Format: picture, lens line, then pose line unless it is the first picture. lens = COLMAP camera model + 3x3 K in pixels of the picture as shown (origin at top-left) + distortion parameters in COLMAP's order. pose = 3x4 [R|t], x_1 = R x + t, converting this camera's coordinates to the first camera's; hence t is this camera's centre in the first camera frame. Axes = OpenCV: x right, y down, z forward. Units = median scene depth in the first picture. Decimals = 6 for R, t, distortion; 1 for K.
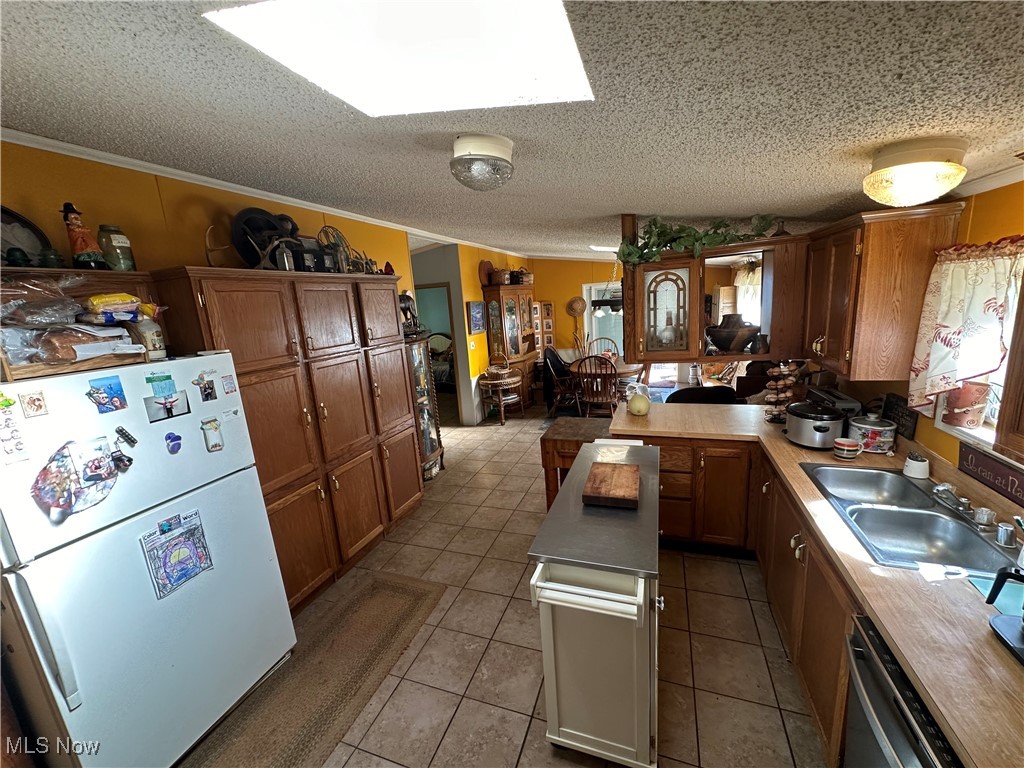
lens RADIAL K [[406.7, 0, 512.7], [0, 406.7, 385.0], [0, 0, 1]] dist [-0.002723, -0.000045]
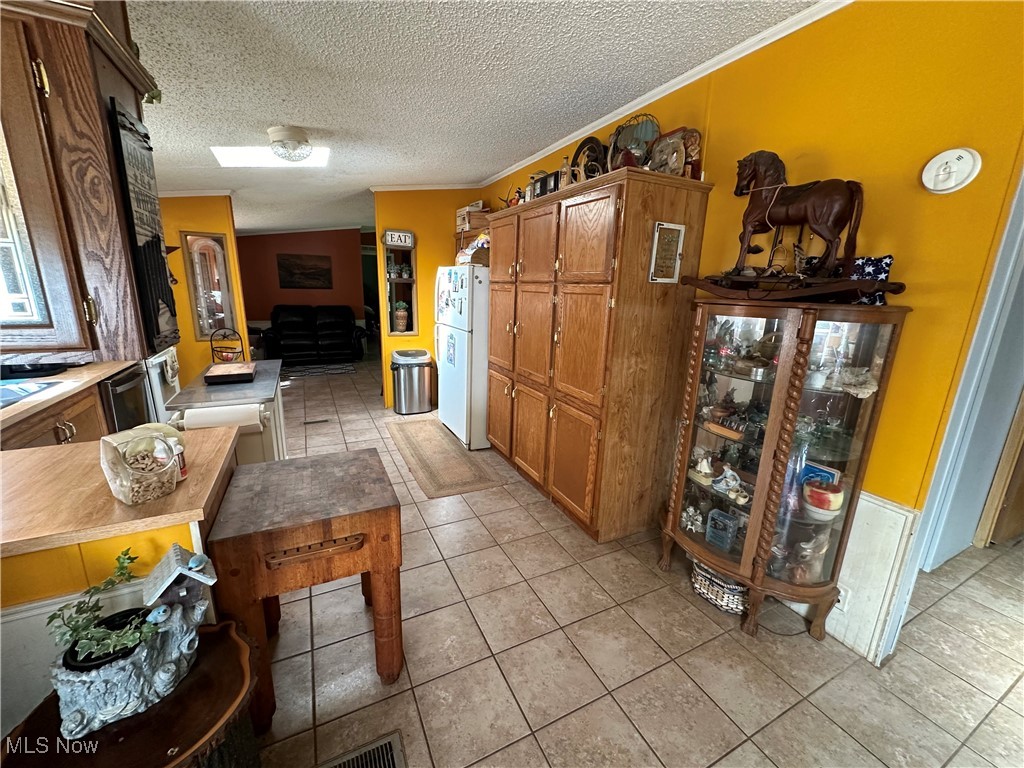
lens RADIAL K [[406.7, 0, 510.8], [0, 406.7, 385.1], [0, 0, 1]] dist [-0.002723, -0.000045]
pose [[-0.690745, 0.217450, -0.689628, 0.381886], [-0.128520, 0.901608, 0.413019, -0.267126], [0.711586, 0.373922, -0.594834, 1.714208]]
